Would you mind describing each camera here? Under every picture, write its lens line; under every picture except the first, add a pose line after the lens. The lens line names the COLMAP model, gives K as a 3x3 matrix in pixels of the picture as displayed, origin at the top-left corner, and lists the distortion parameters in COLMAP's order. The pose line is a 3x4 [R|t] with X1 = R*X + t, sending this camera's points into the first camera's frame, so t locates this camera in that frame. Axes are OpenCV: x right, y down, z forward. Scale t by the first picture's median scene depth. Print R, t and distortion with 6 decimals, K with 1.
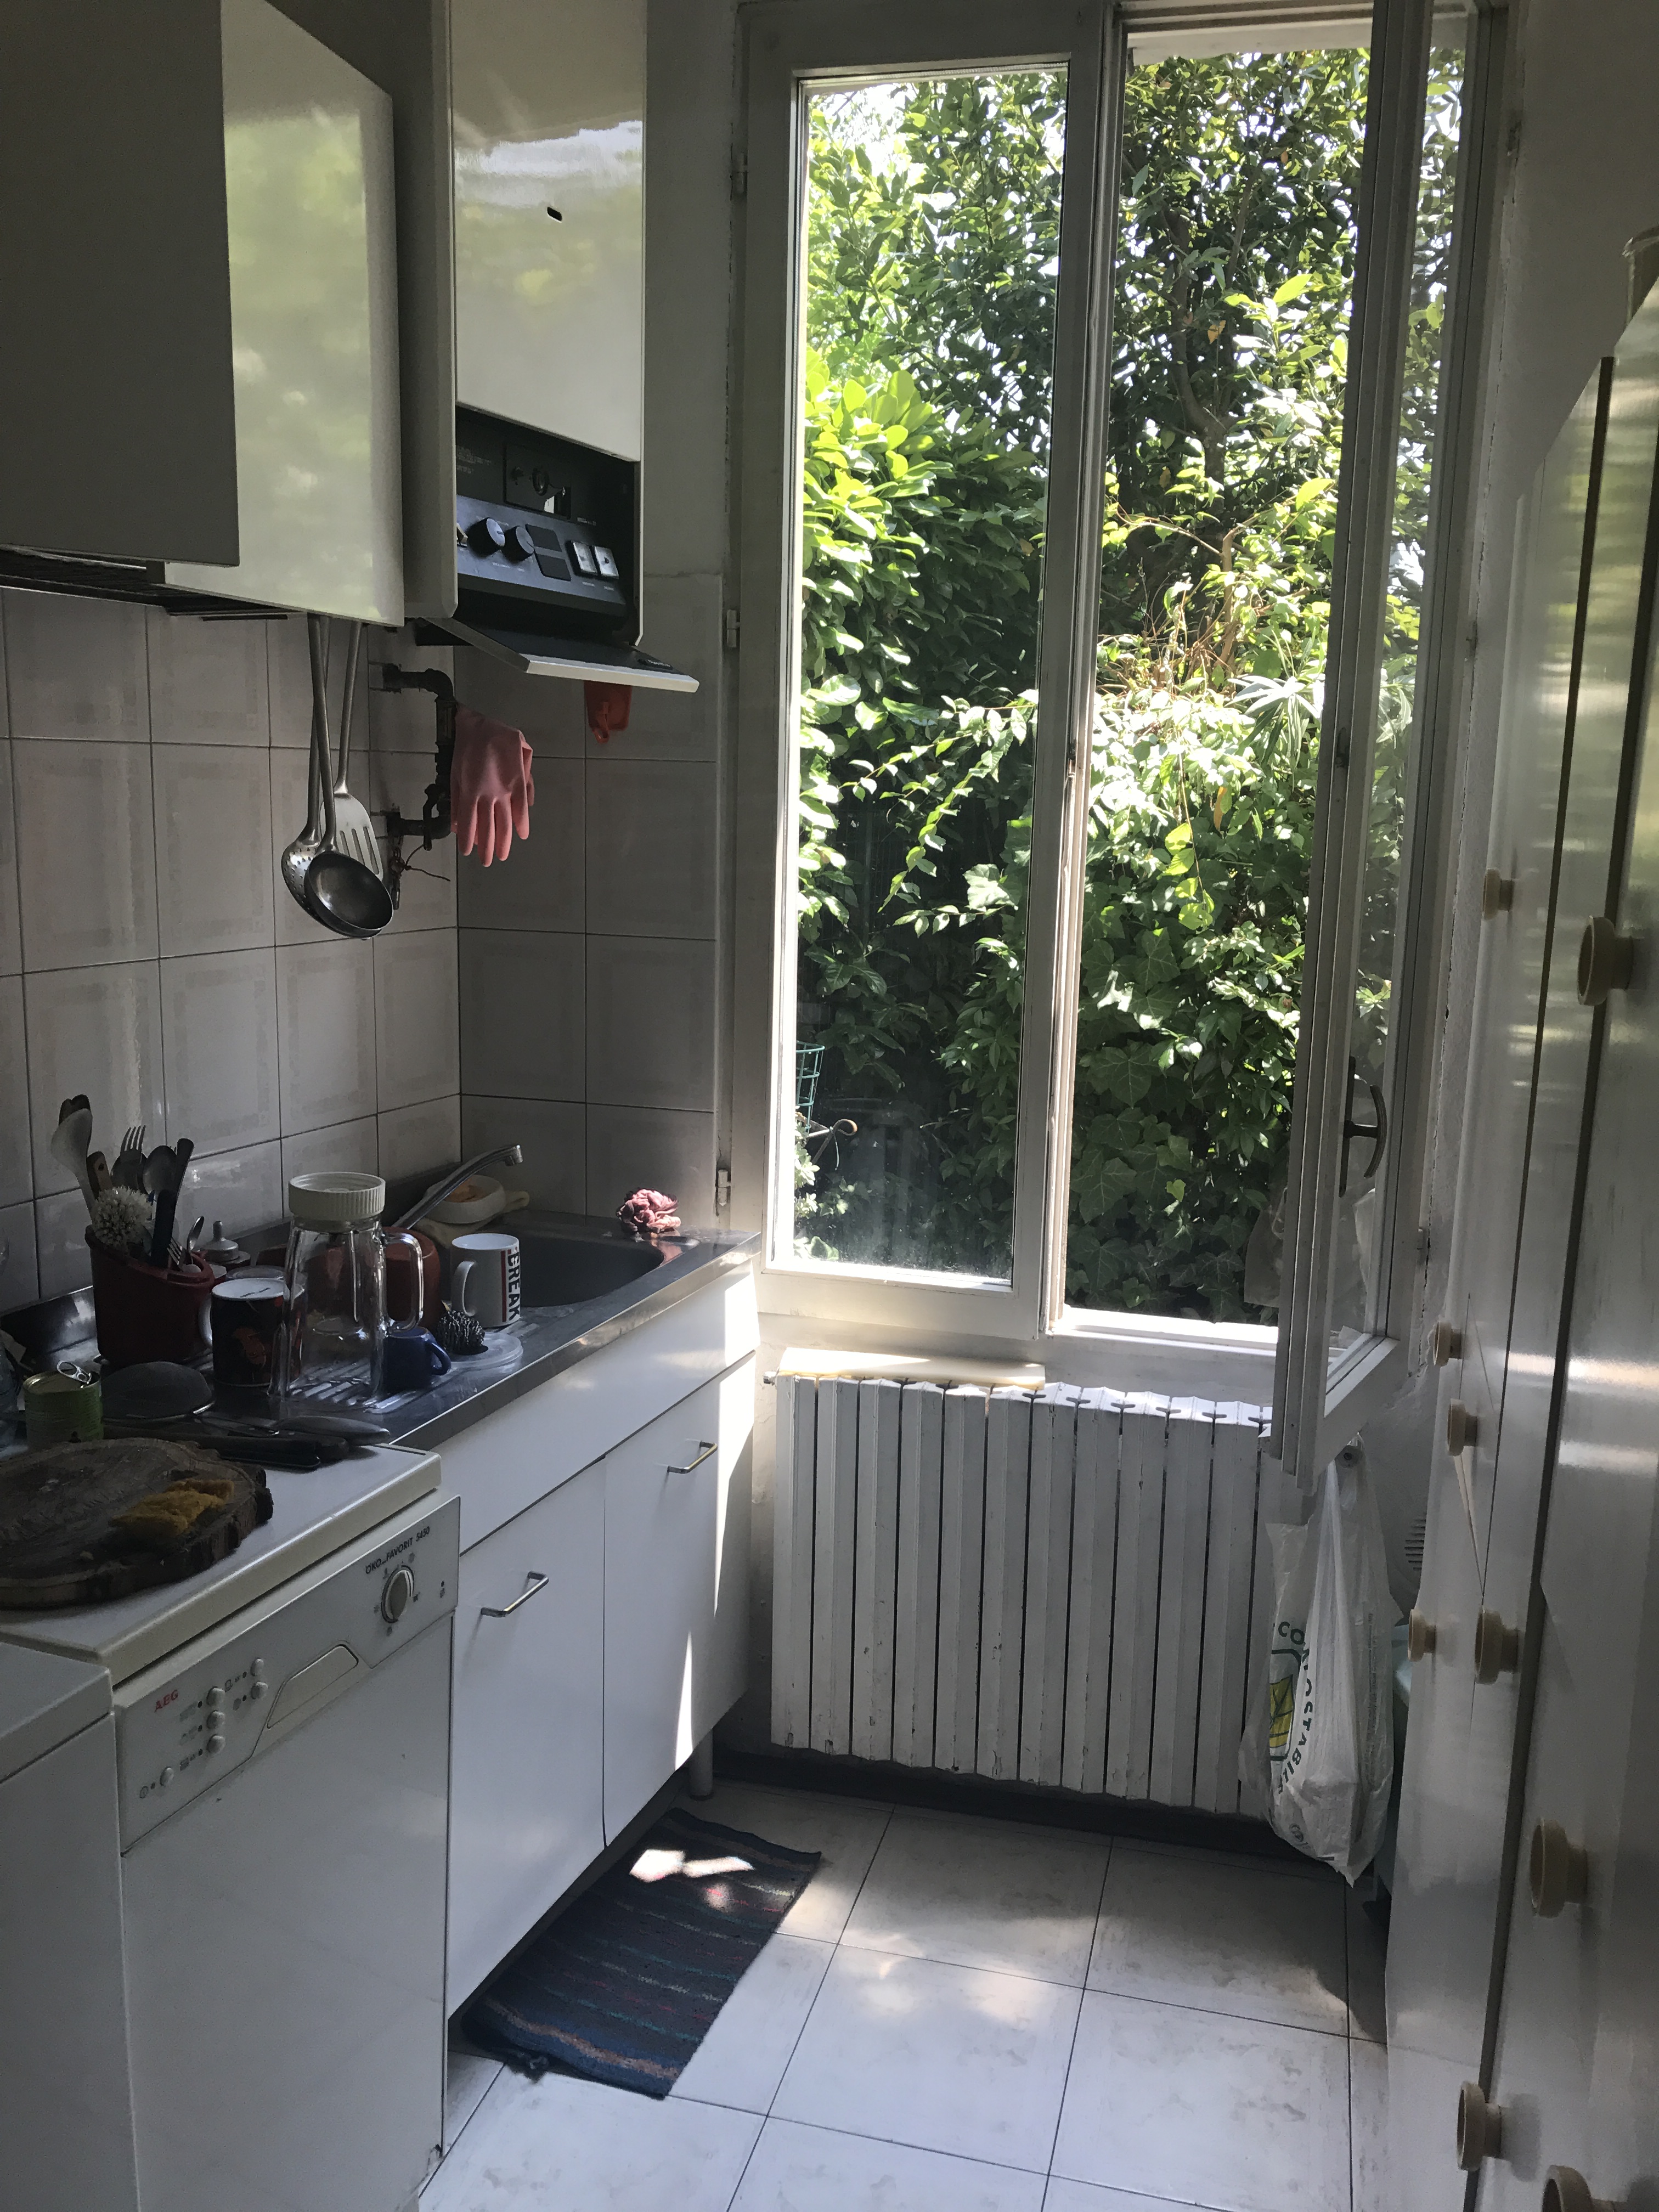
lens RADIAL K [[1874.1, 0, 703.0], [0, 1874.1, 1098.5], [0, 0, 1]] dist [0.096488, -0.285234]
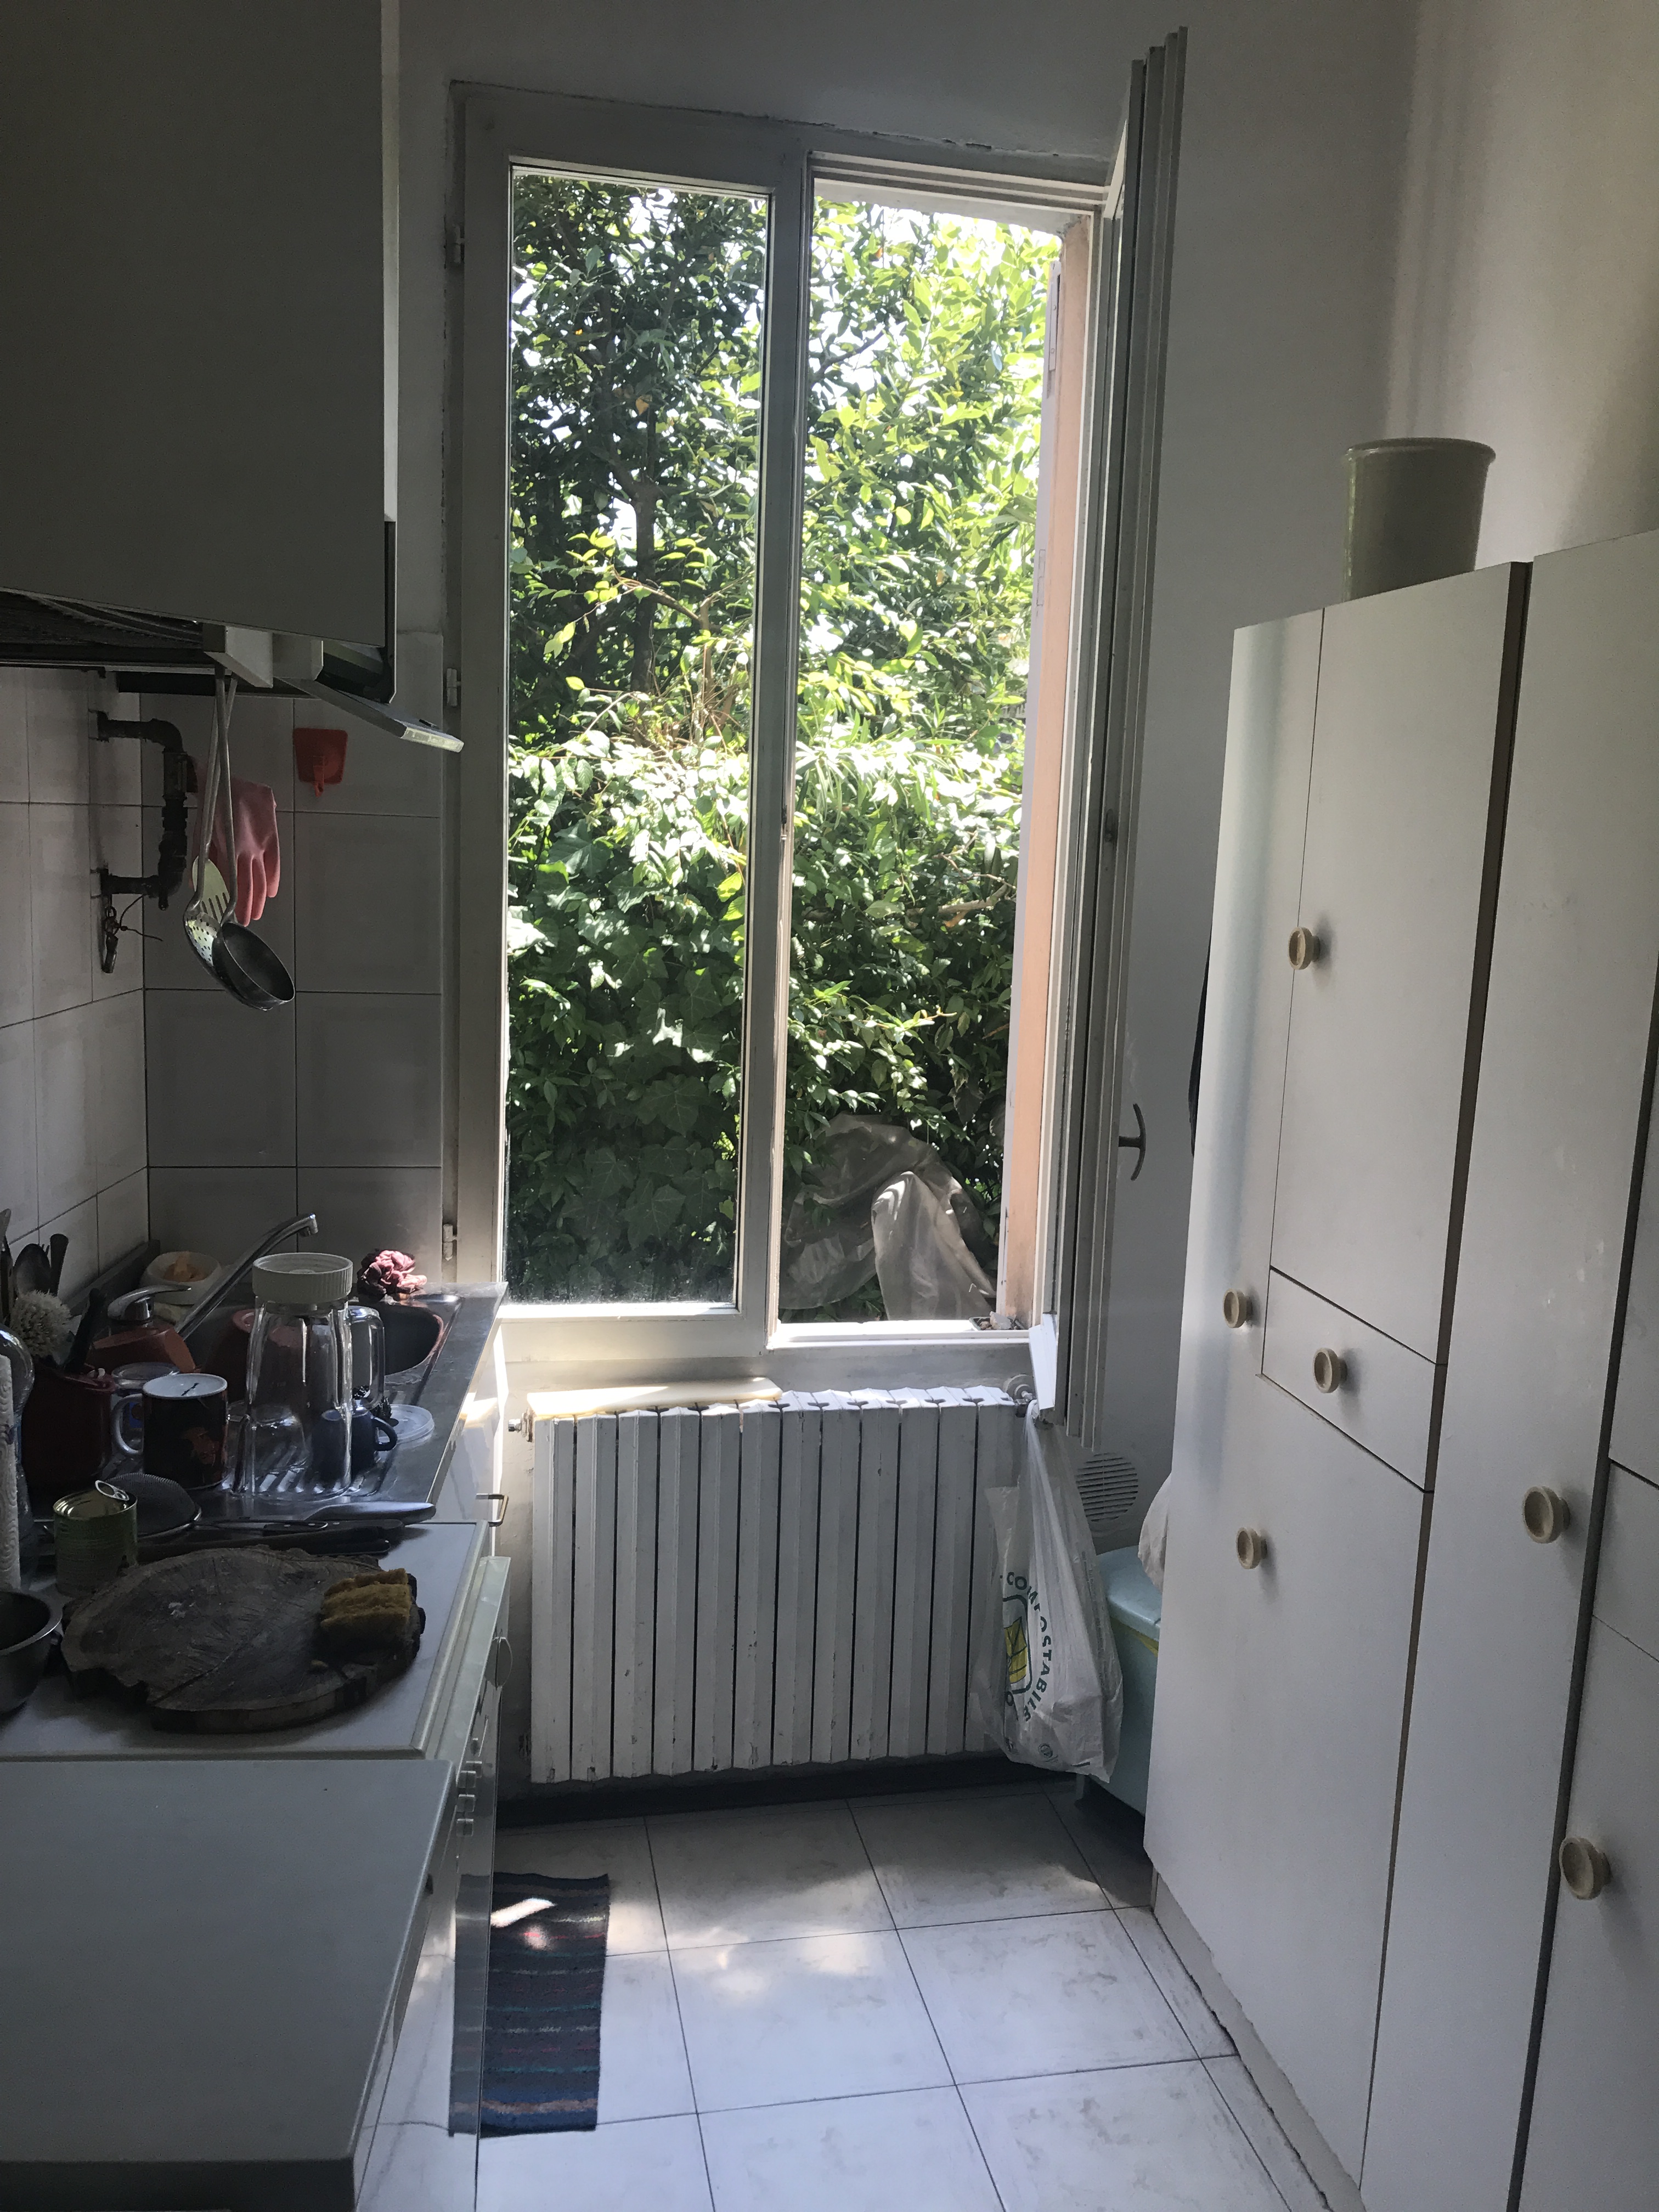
lens RADIAL K [[1906.1, 0, 829.5], [0, 1906.1, 1106.0], [0, 0, 1]] dist [0.102809, -0.333074]
pose [[0.890721, -0.056203, 0.451063, -0.282068], [0.061180, 0.998120, 0.003553, -0.016925], [-0.450415, 0.024431, 0.892485, -0.002761]]
